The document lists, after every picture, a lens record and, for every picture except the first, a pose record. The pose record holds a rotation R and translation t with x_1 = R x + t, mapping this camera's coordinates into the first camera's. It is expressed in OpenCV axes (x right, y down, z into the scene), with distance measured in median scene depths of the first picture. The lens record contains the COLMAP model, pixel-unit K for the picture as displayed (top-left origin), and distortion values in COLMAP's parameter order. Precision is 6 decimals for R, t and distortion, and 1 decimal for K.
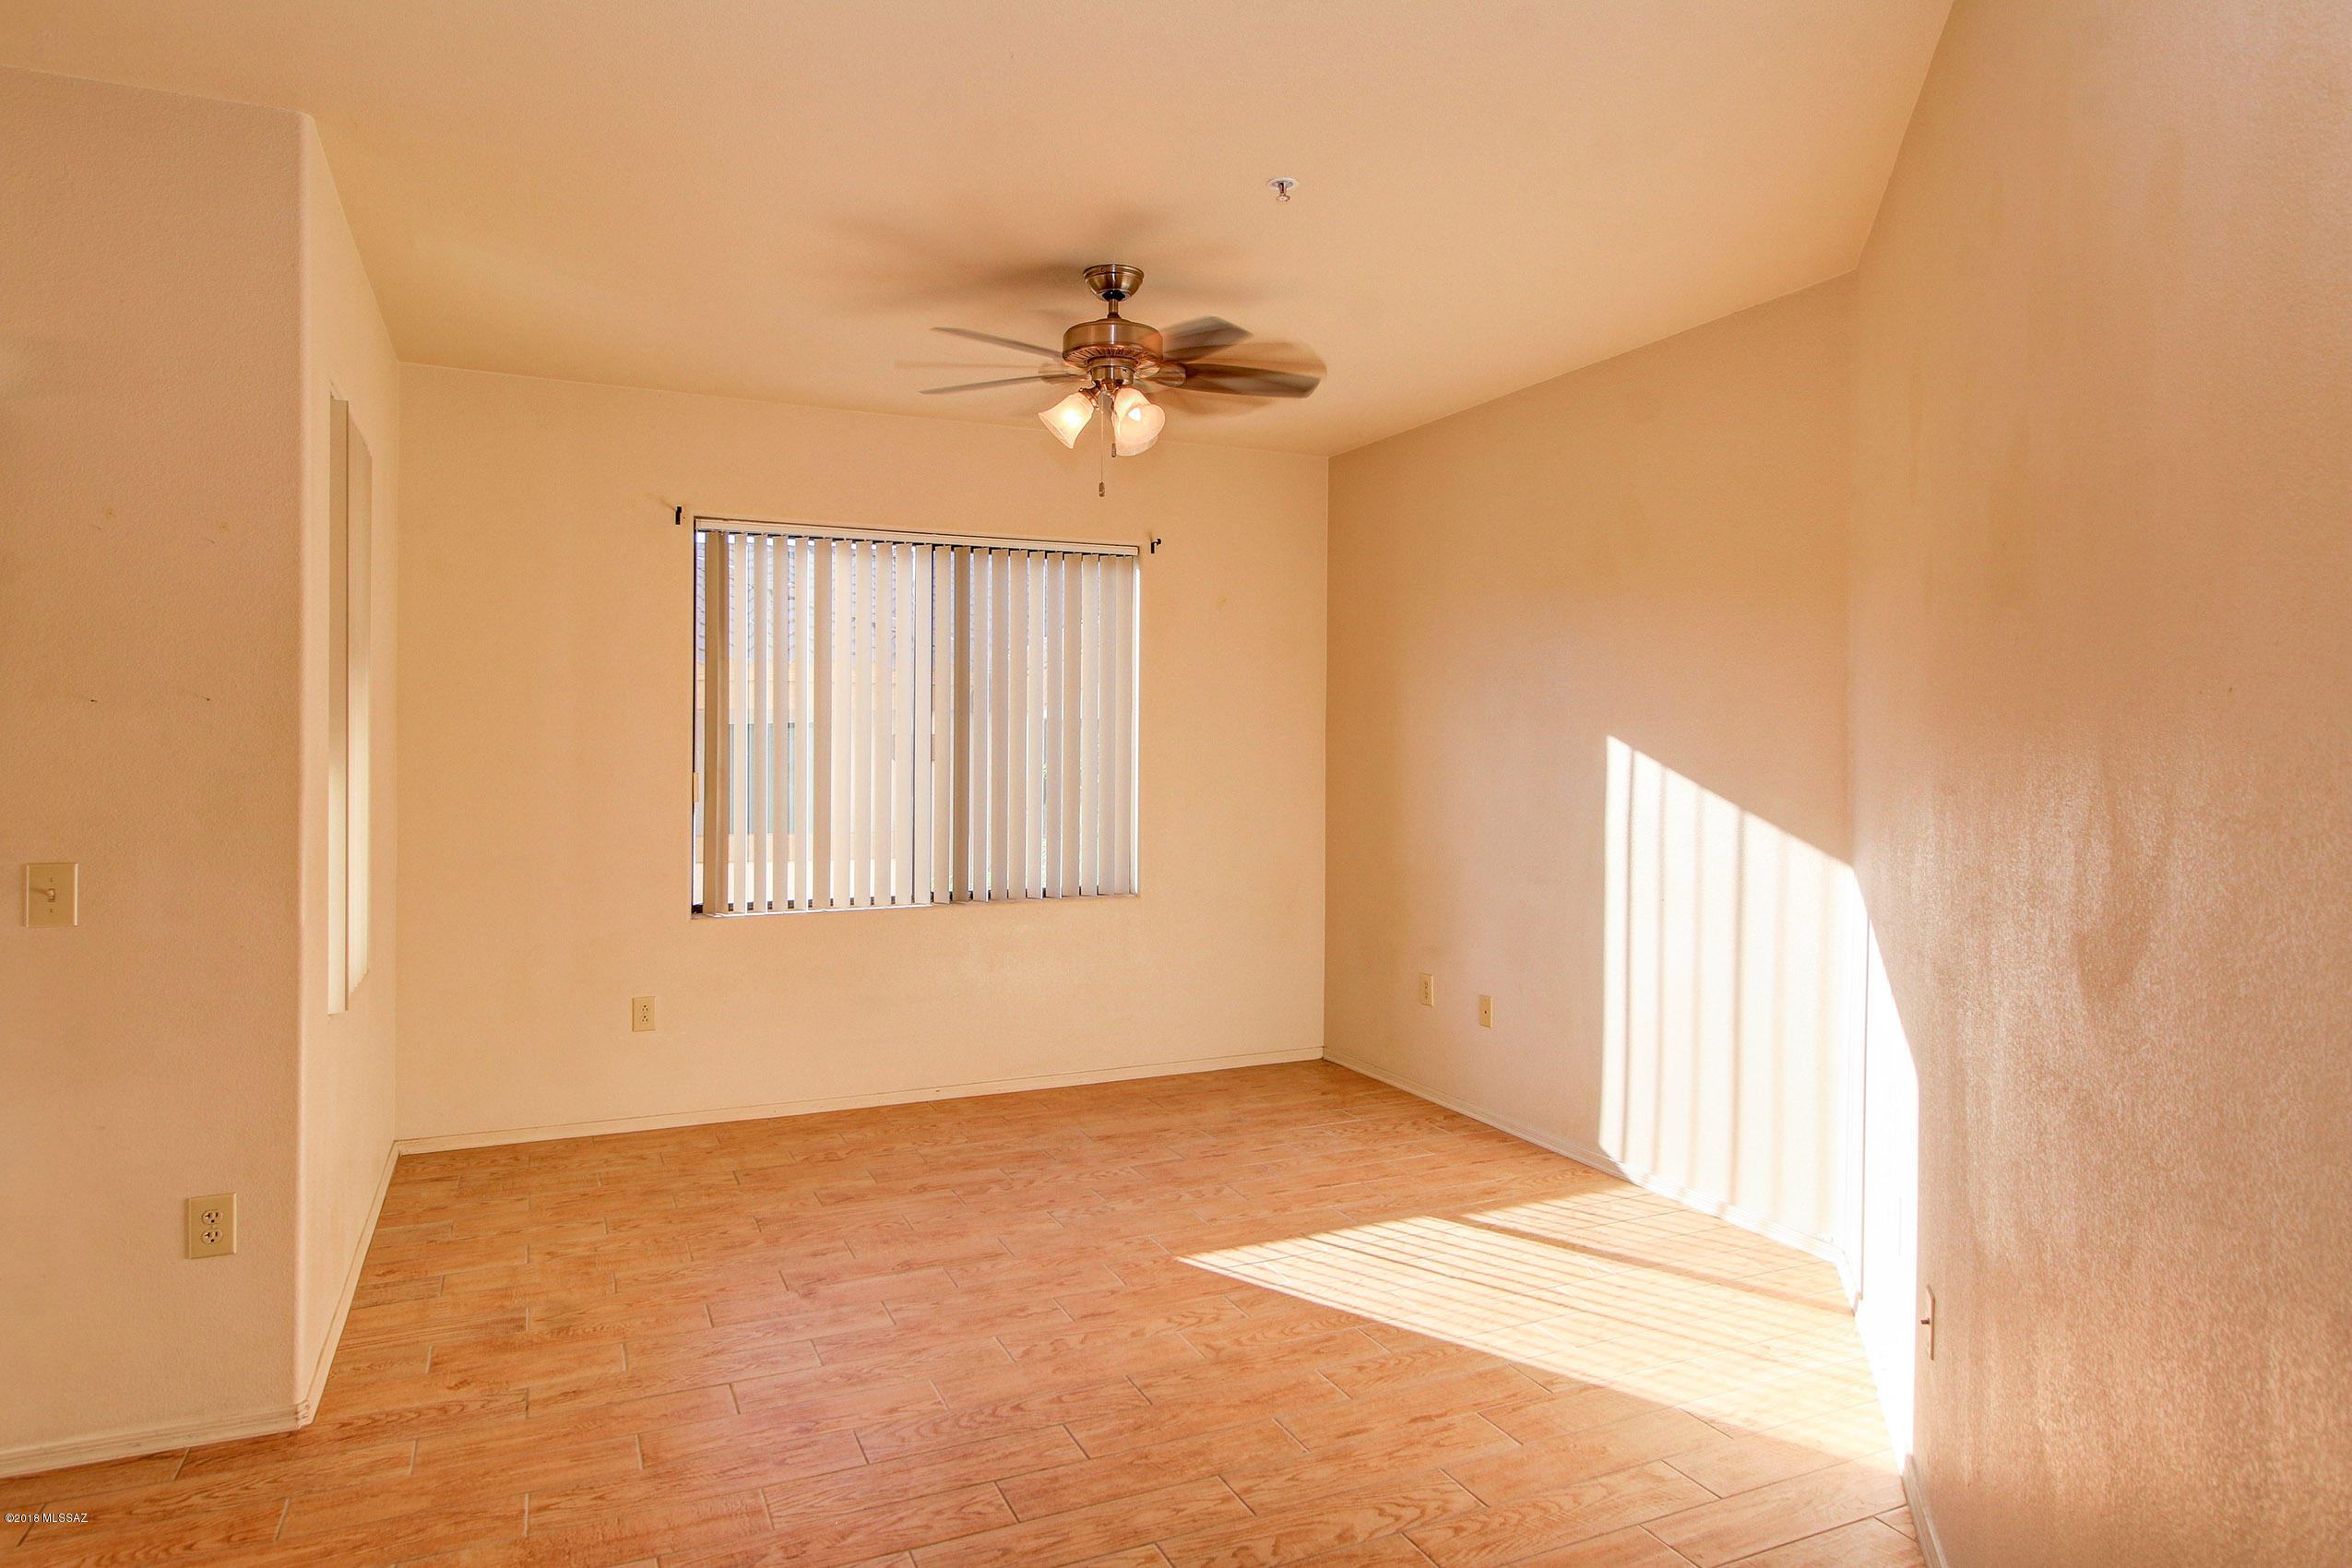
lens RADIAL K [[1390.2, 0, 1178.1], [0, 1390.2, 740.8], [0, 0, 1]] dist [0.016782, -0.013155]
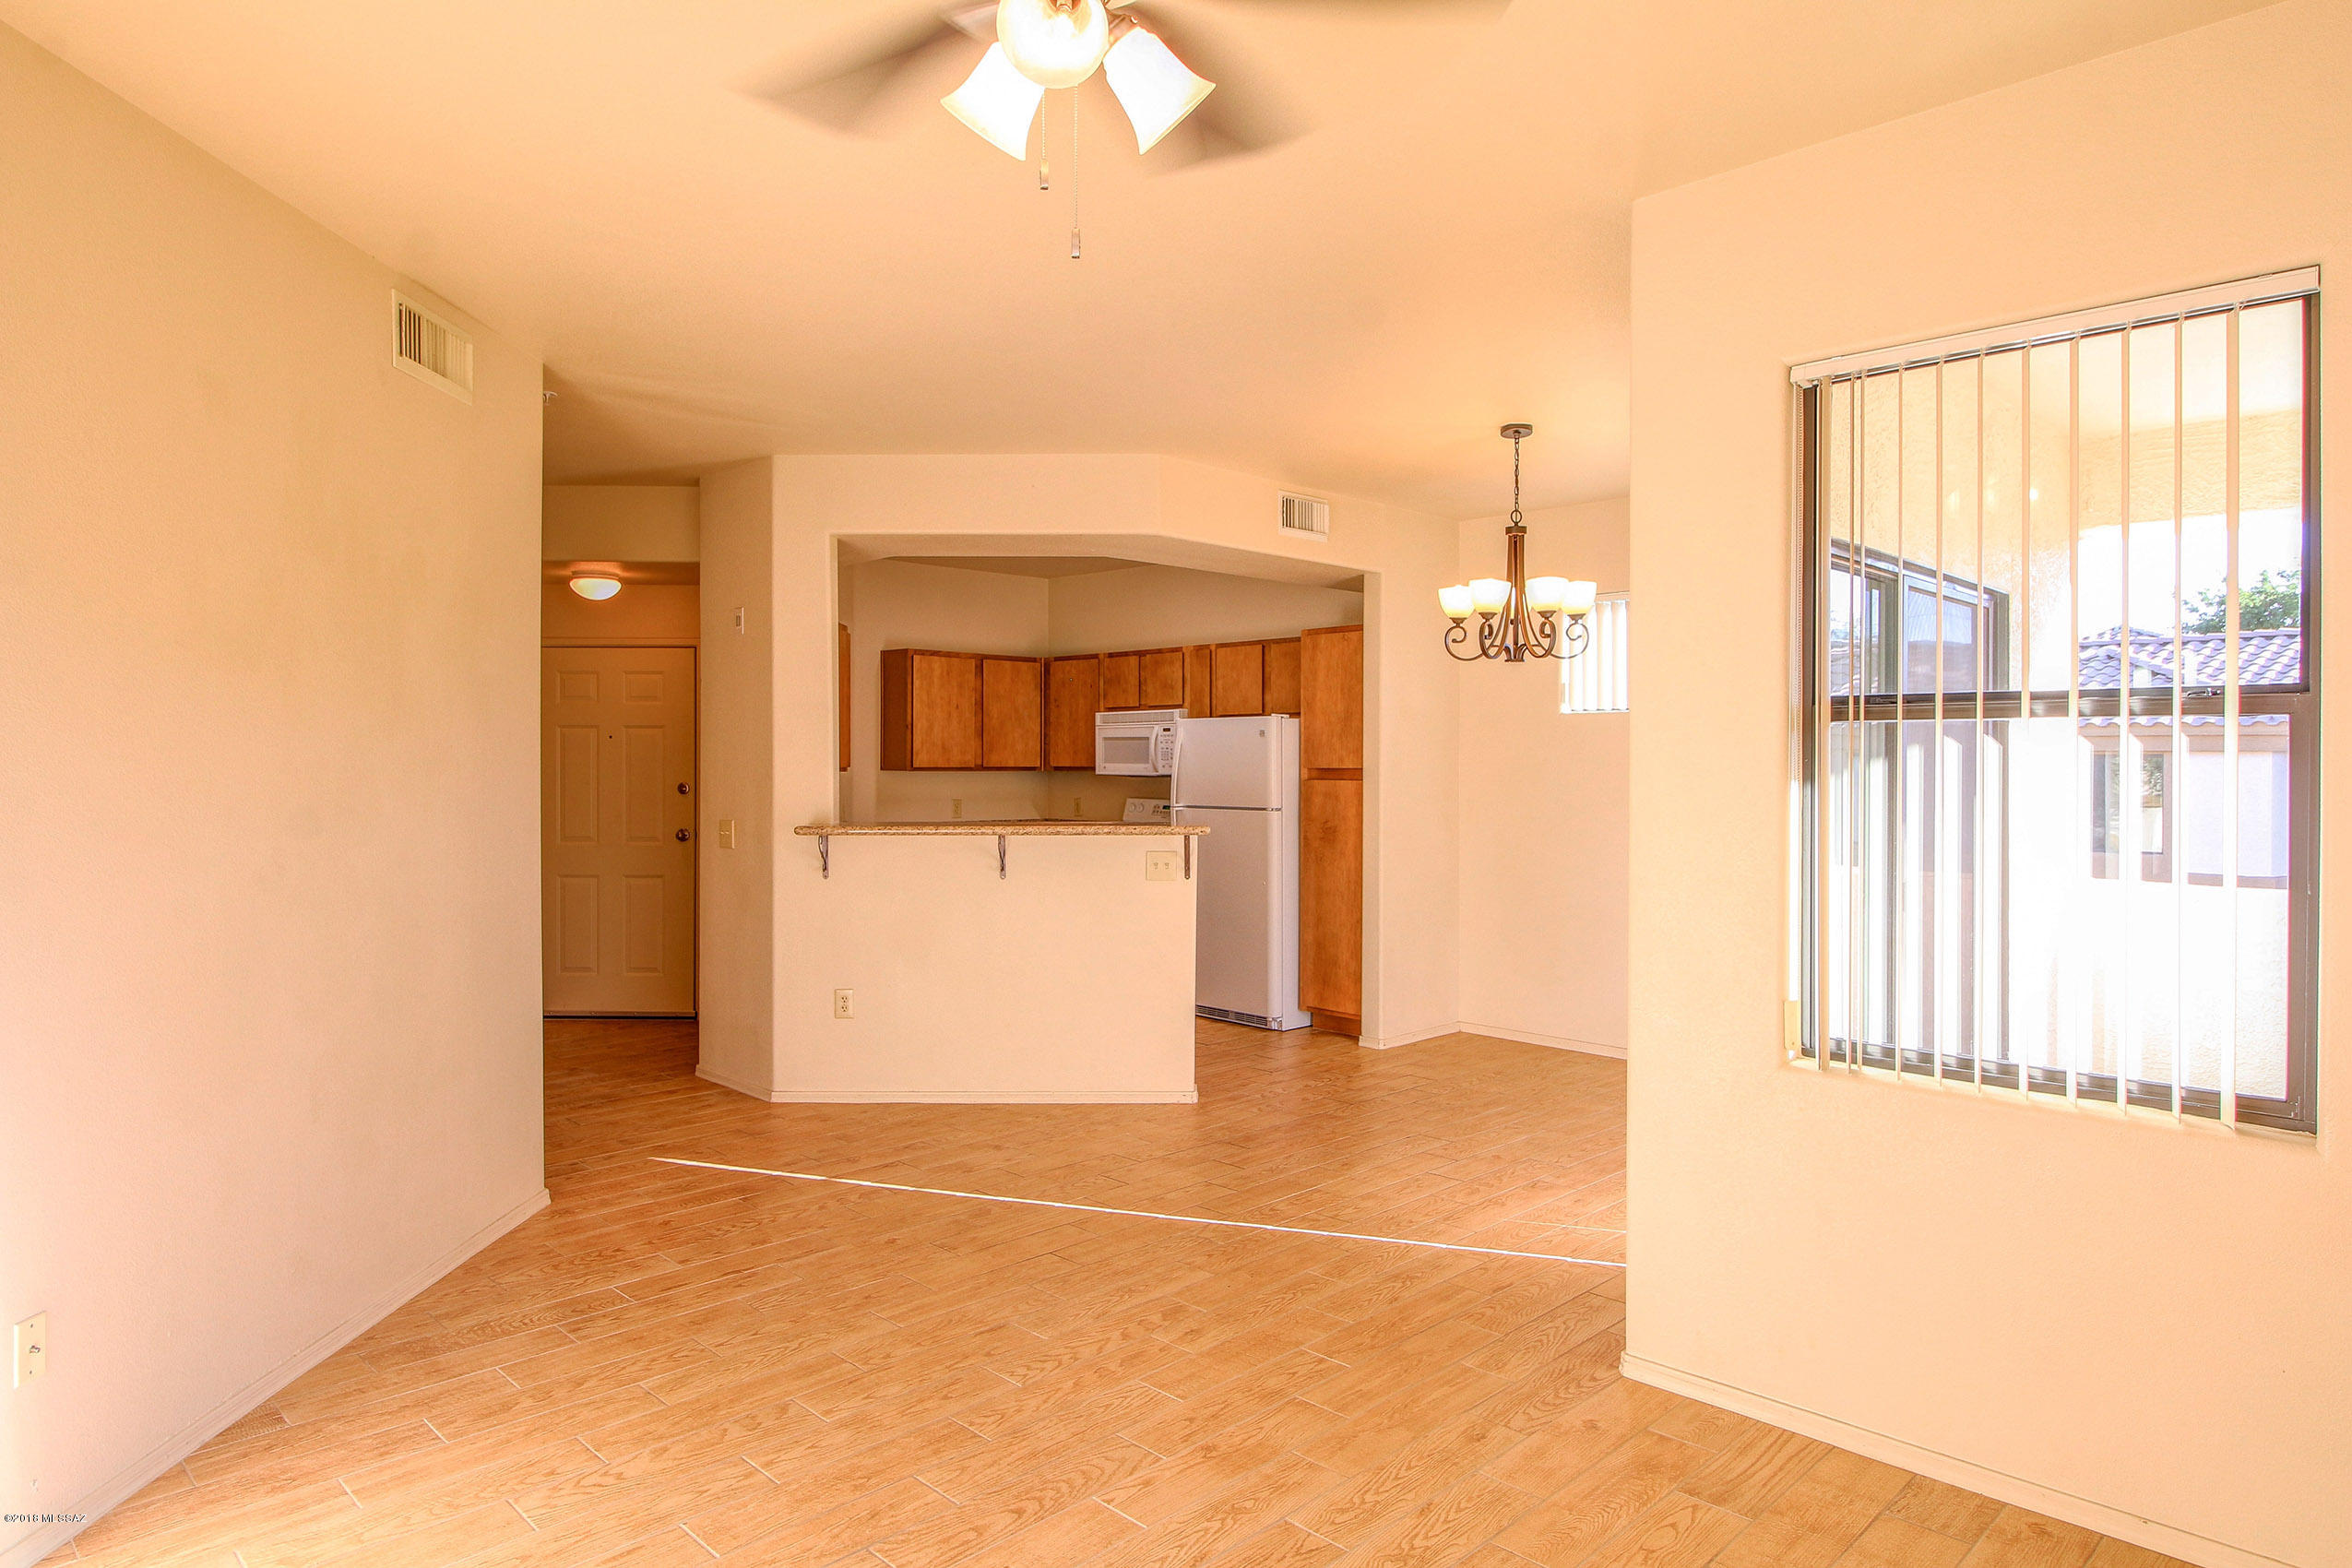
lens RADIAL K [[1394.0, 0, 1171.6], [0, 1394.0, 770.7], [0, 0, 1]] dist [0.002654, -0.000246]
pose [[-0.940490, -0.001567, -0.339817, 0.073391], [-0.002983, 0.999989, 0.003646, 0.001176], [0.339807, 0.004443, -0.940485, 1.423259]]
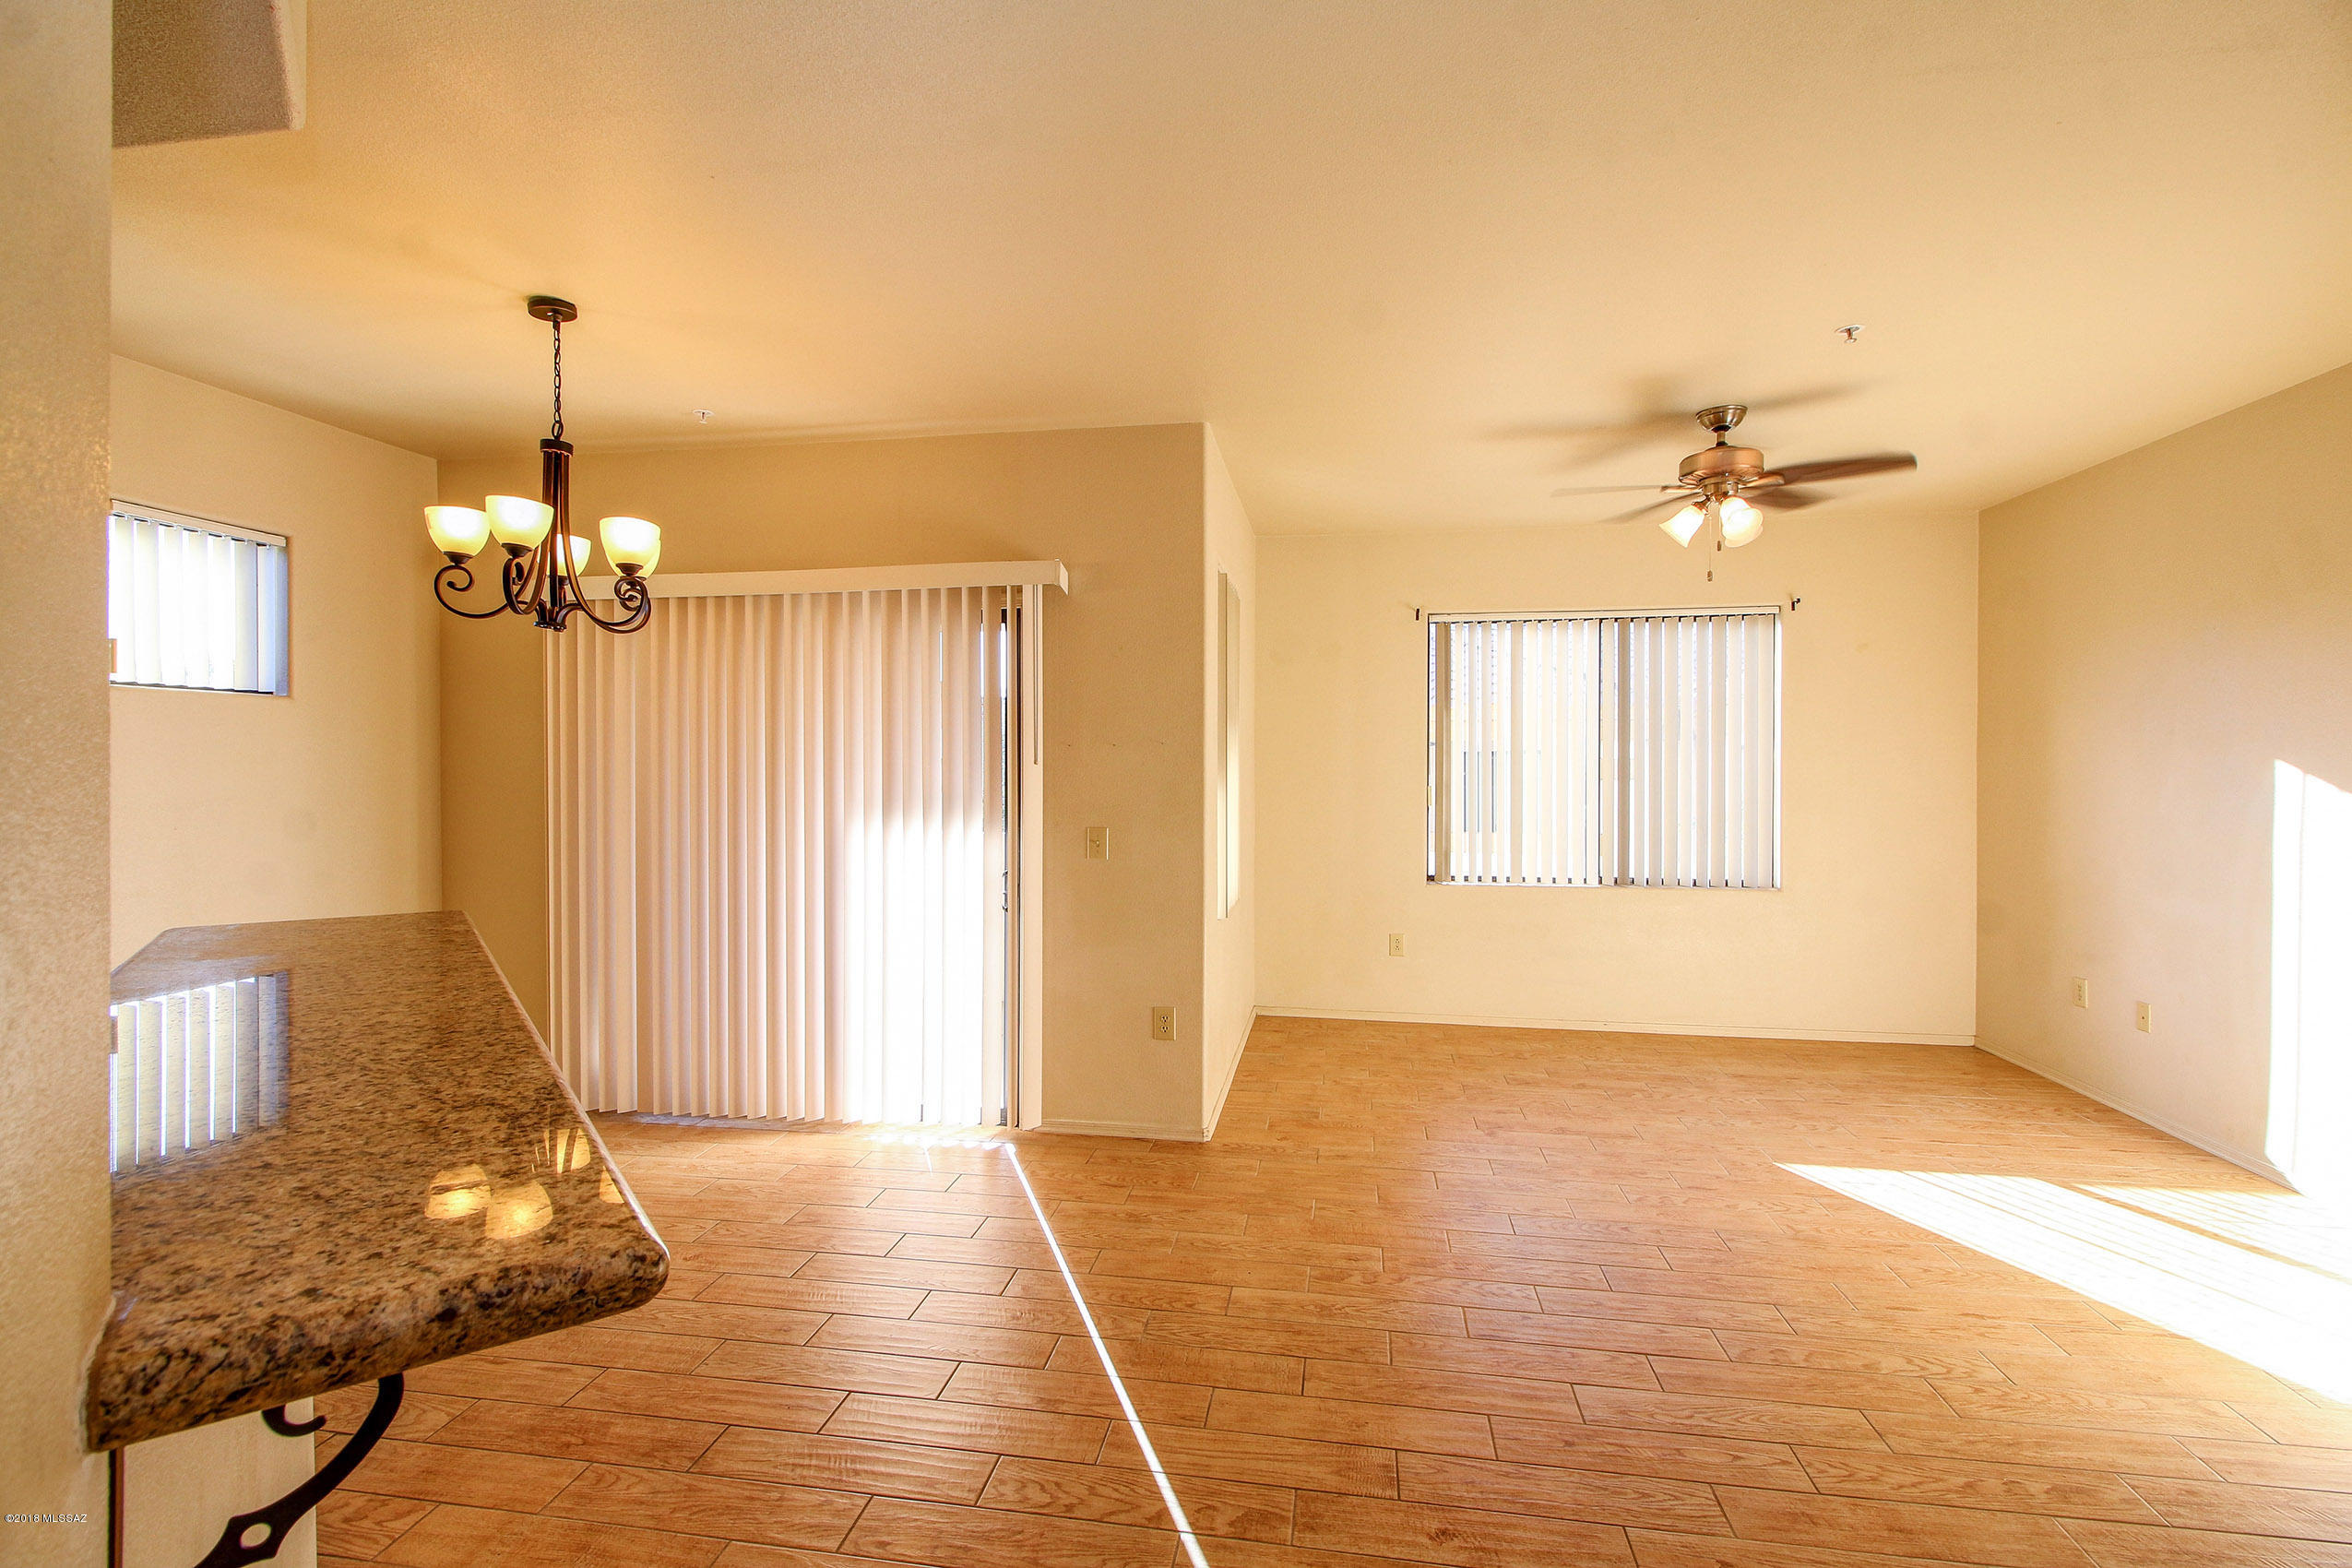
lens RADIAL K [[1074.2, 0, 1174.7], [0, 1074.2, 774.6], [0, 0, 1]] dist [0.026542, -0.014722]
pose [[0.829366, 0.003316, -0.558696, 0.093242], [0.002709, 0.999947, 0.009955, -0.002172], [0.558699, -0.009770, 0.829313, -0.138723]]
